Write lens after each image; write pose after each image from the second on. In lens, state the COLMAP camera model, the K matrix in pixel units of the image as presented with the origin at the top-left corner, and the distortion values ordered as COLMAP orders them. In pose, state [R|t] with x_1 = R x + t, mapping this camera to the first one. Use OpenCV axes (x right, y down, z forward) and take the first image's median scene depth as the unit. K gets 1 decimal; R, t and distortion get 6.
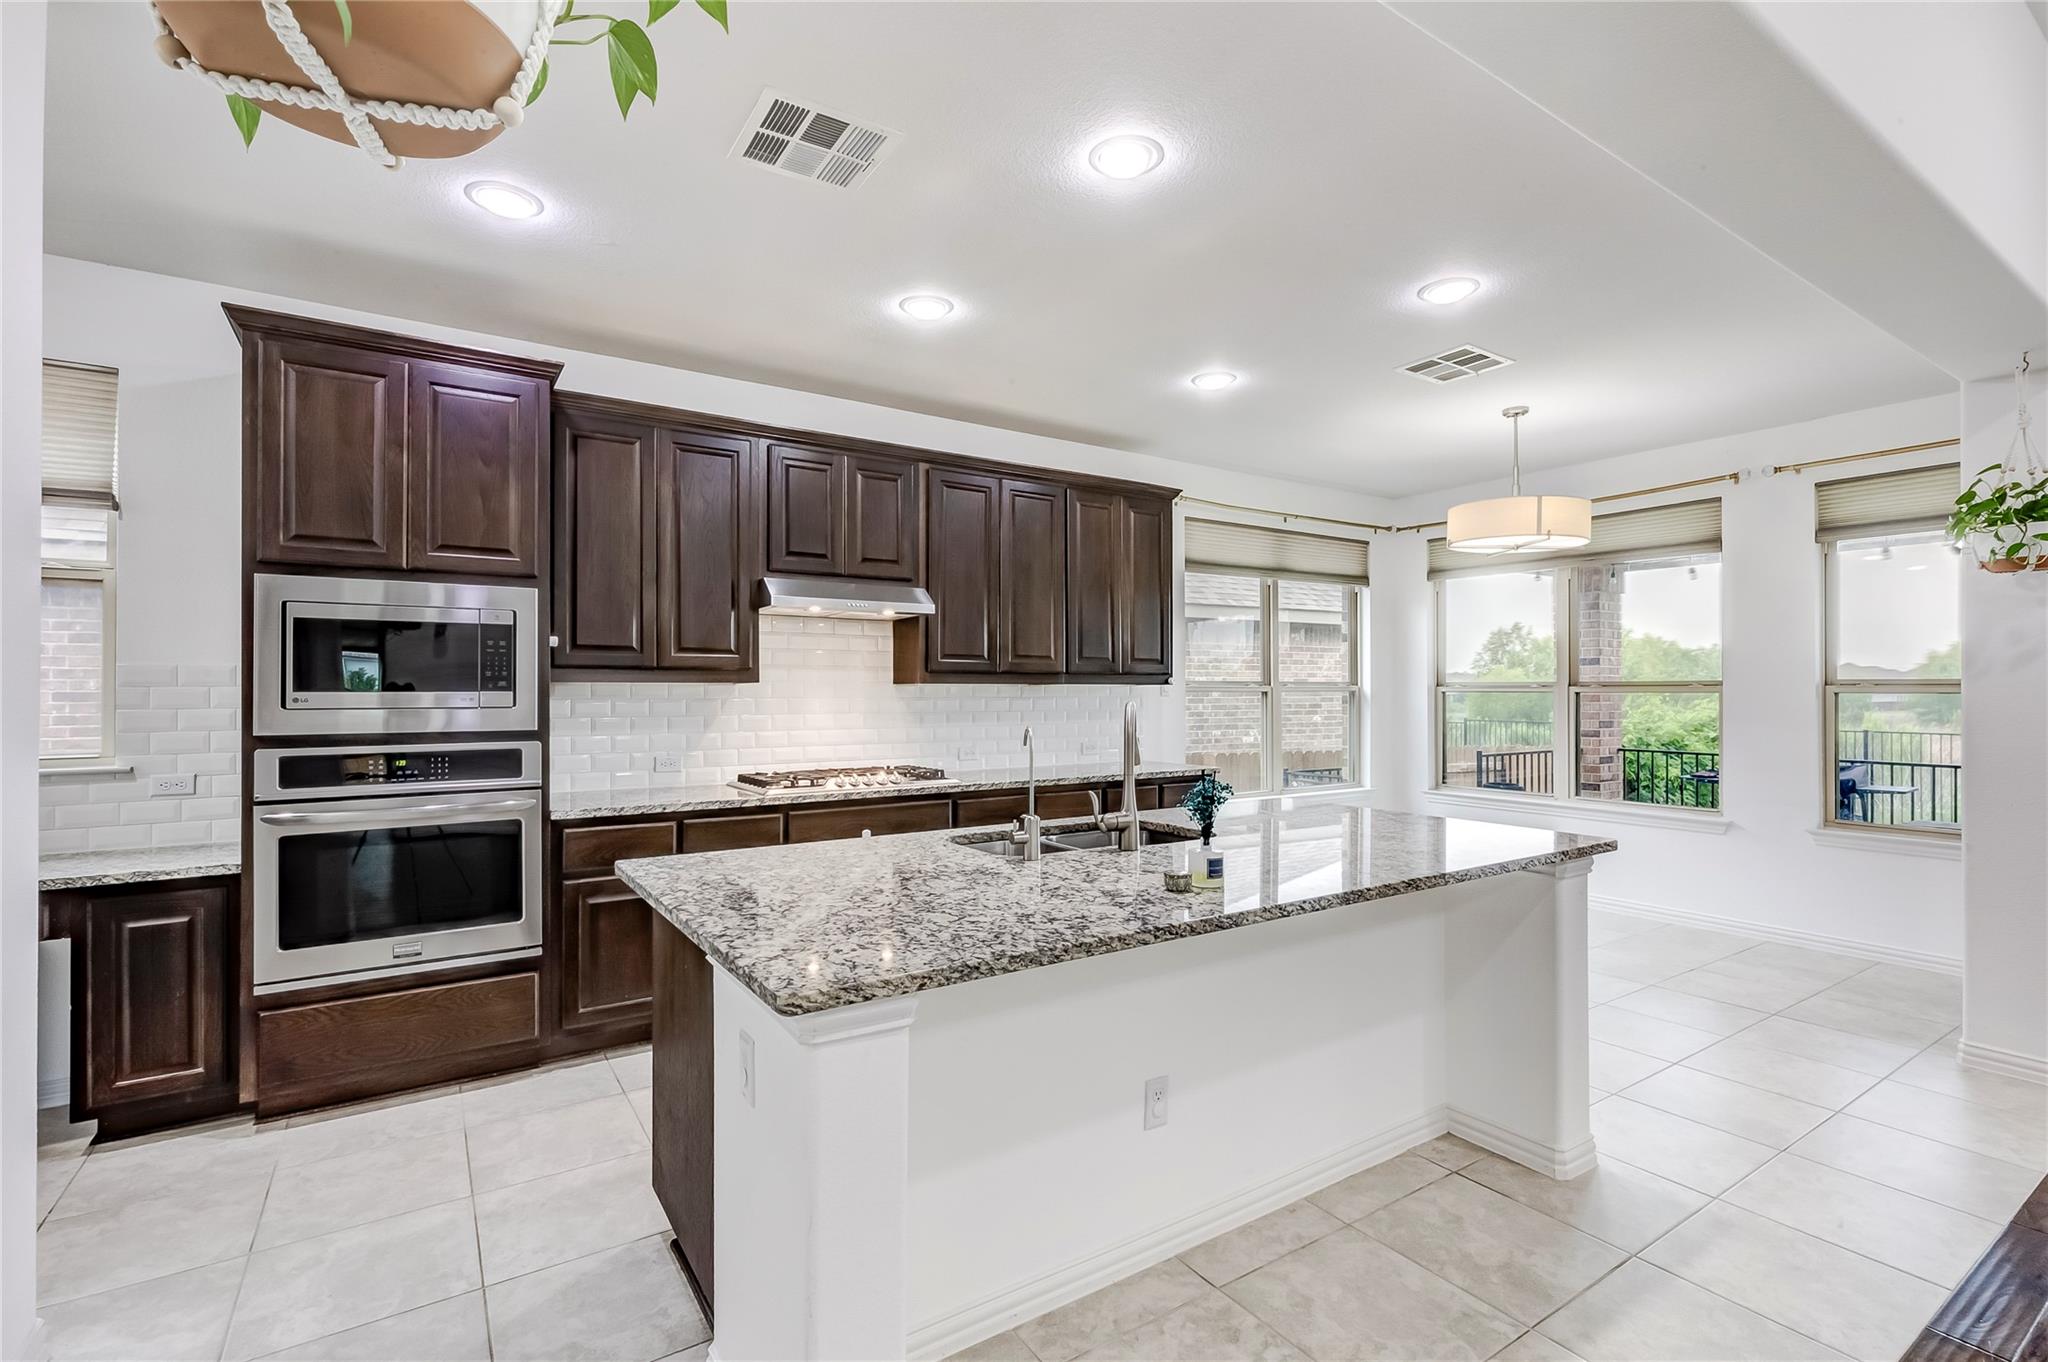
lens RADIAL K [[925.5, 0, 1024.1], [0, 925.5, 687.2], [0, 0, 1]] dist [-0.000489, -0.000007]
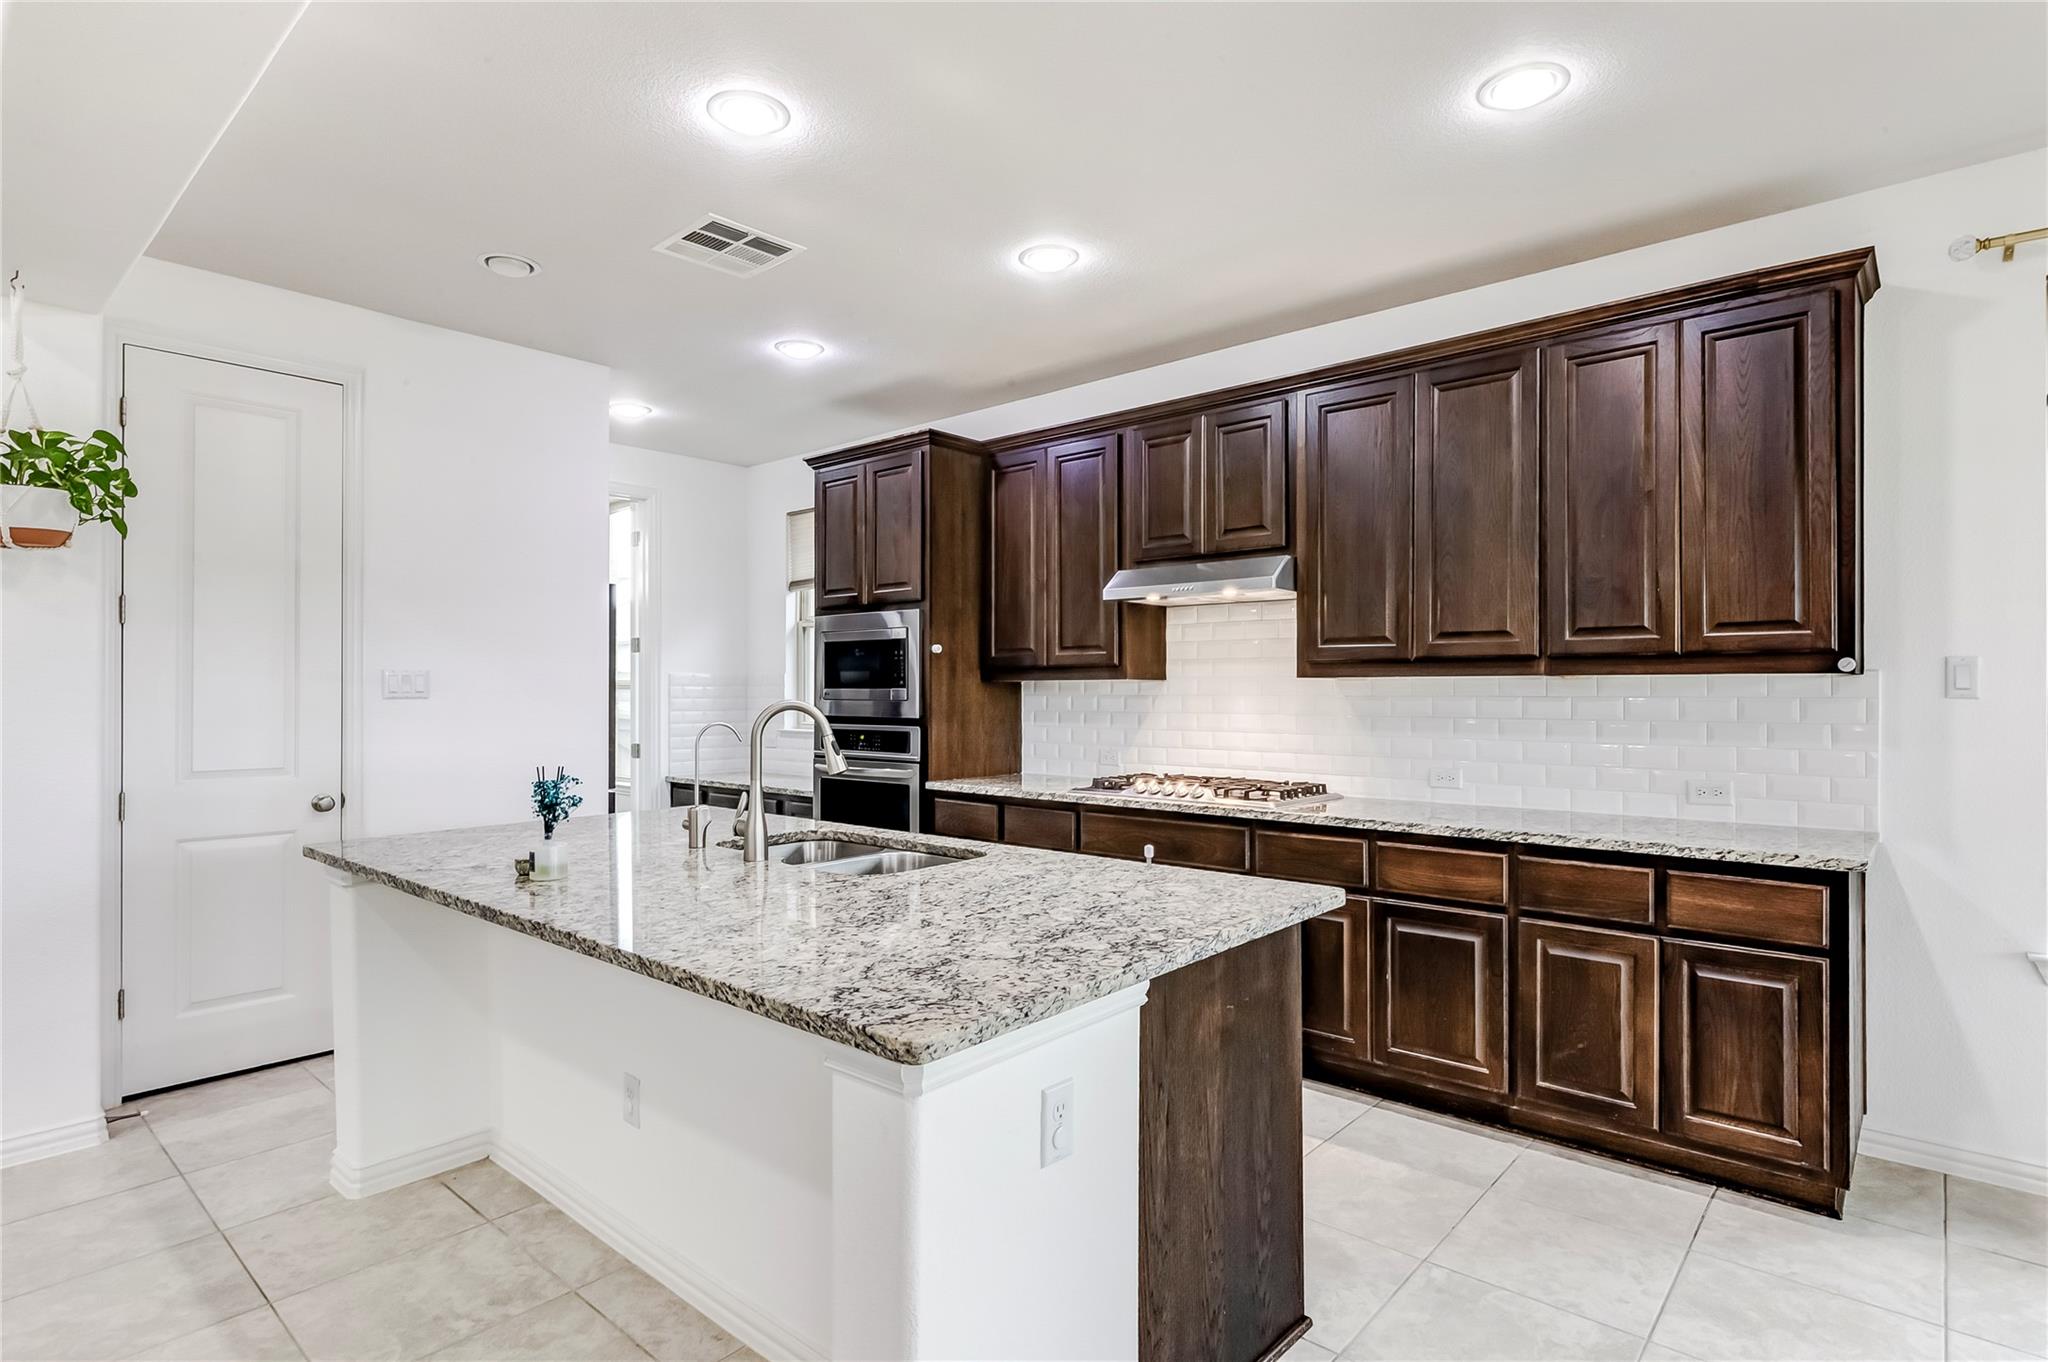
lens RADIAL K [[1042.6, 0, 1027.8], [0, 1042.6, 685.5], [0, 0, 1]] dist [0.002939, -0.002240]
pose [[0.260499, -0.003045, -0.965469, 0.730756], [0.004086, 0.999990, -0.002051, 0.003213], [0.965466, -0.003410, 0.260509, 0.609032]]
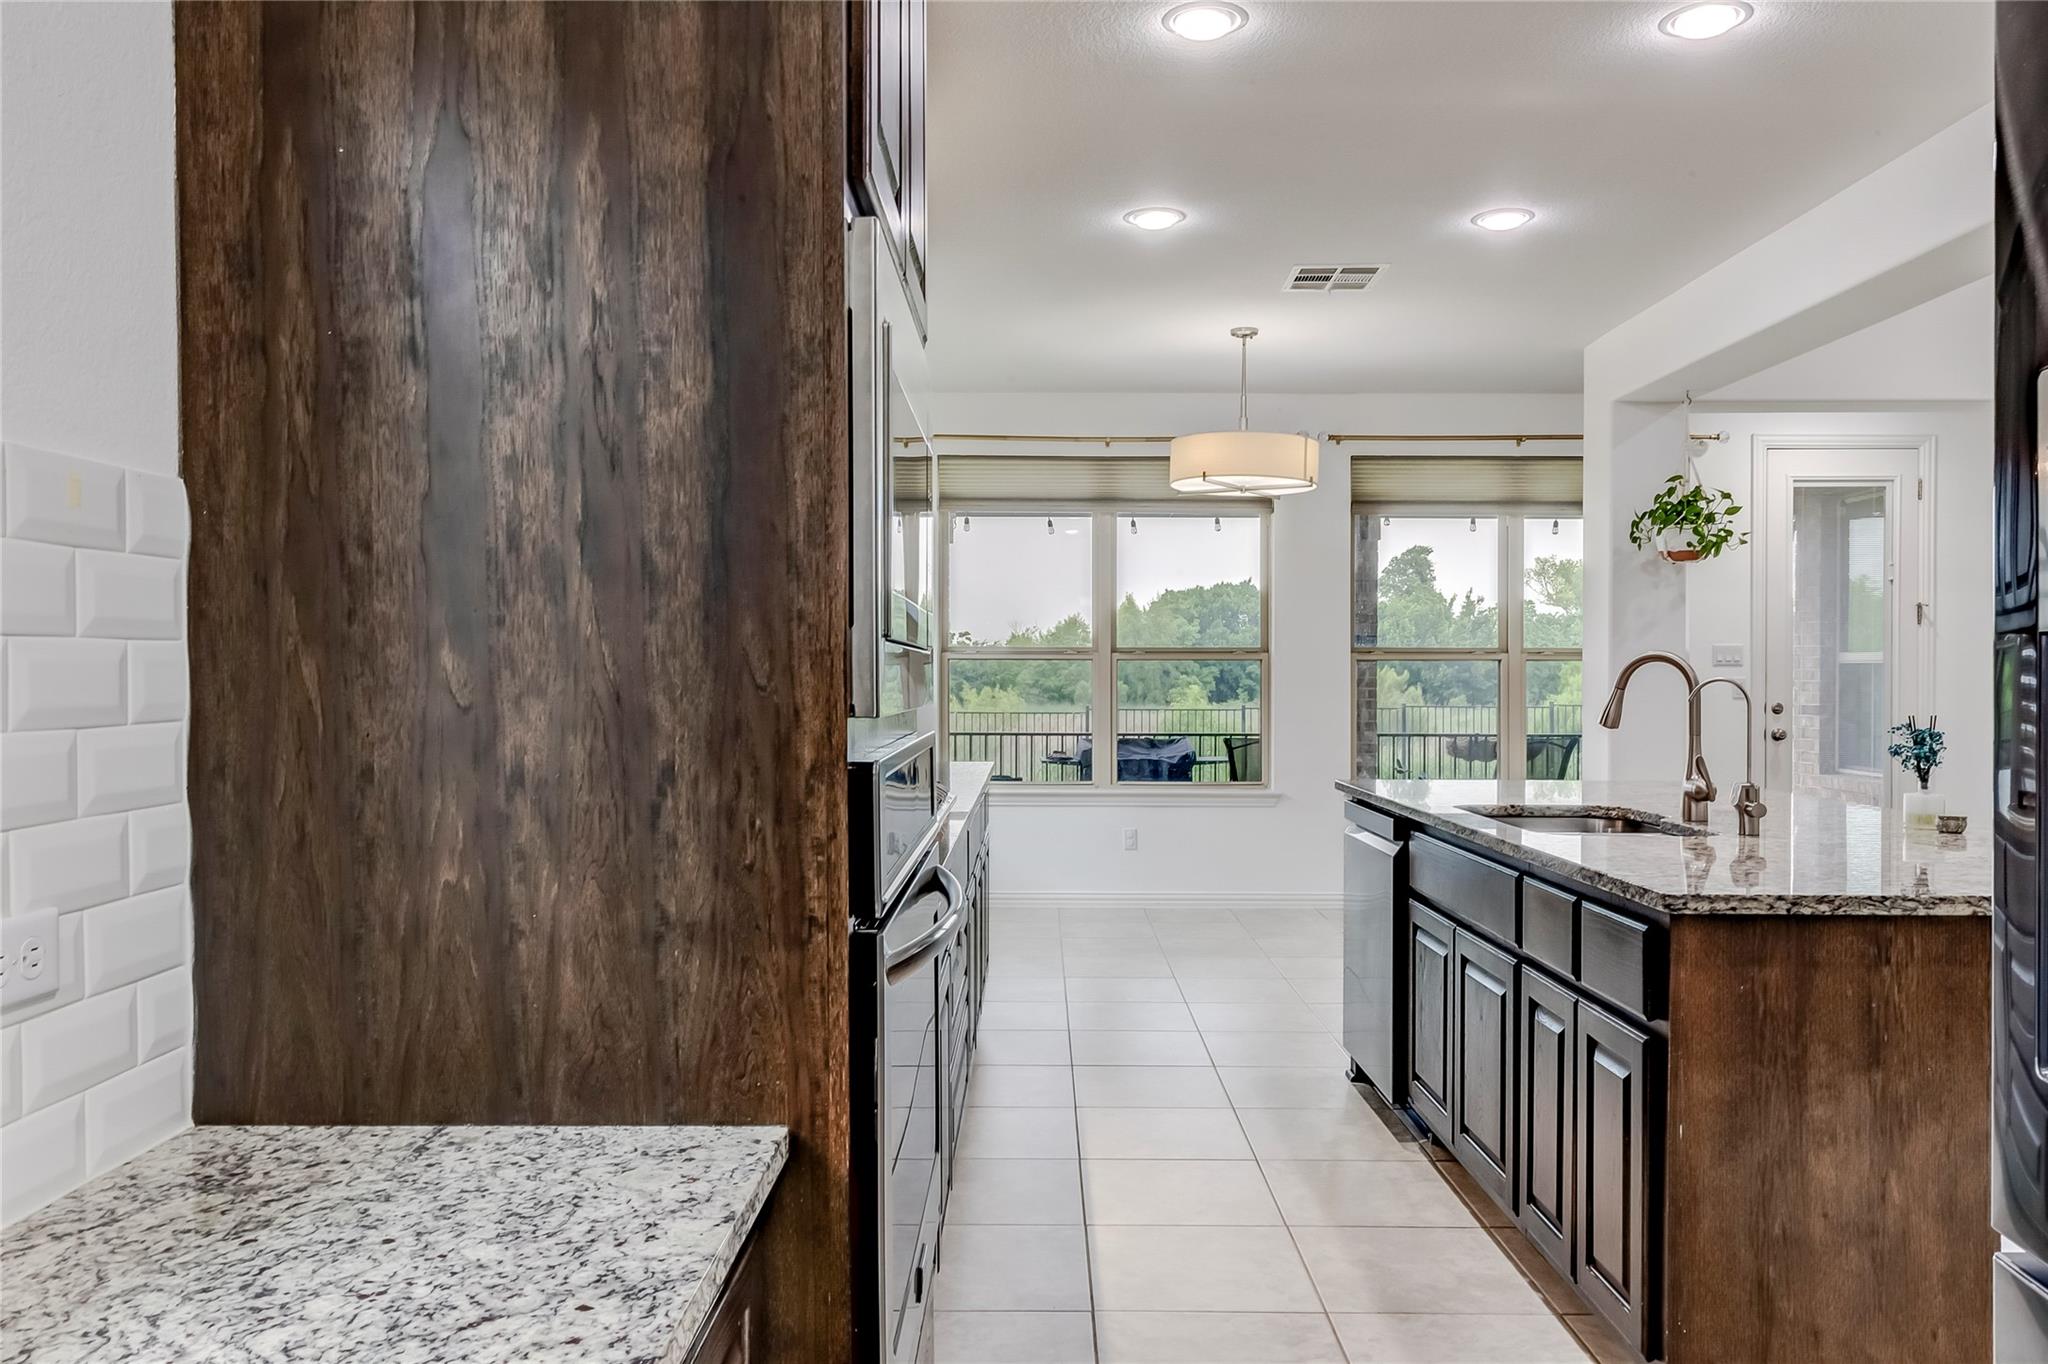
lens RADIAL K [[1465.5, 0, 1016.5], [0, 1465.5, 676.6], [0, 0, 1]] dist [-0.000199, 0.000279]
pose [[0.563128, -0.000908, 0.826369, -0.850804], [-0.005191, 0.999976, 0.004637, 0.023561], [-0.826353, -0.006901, 0.563110, 0.462105]]
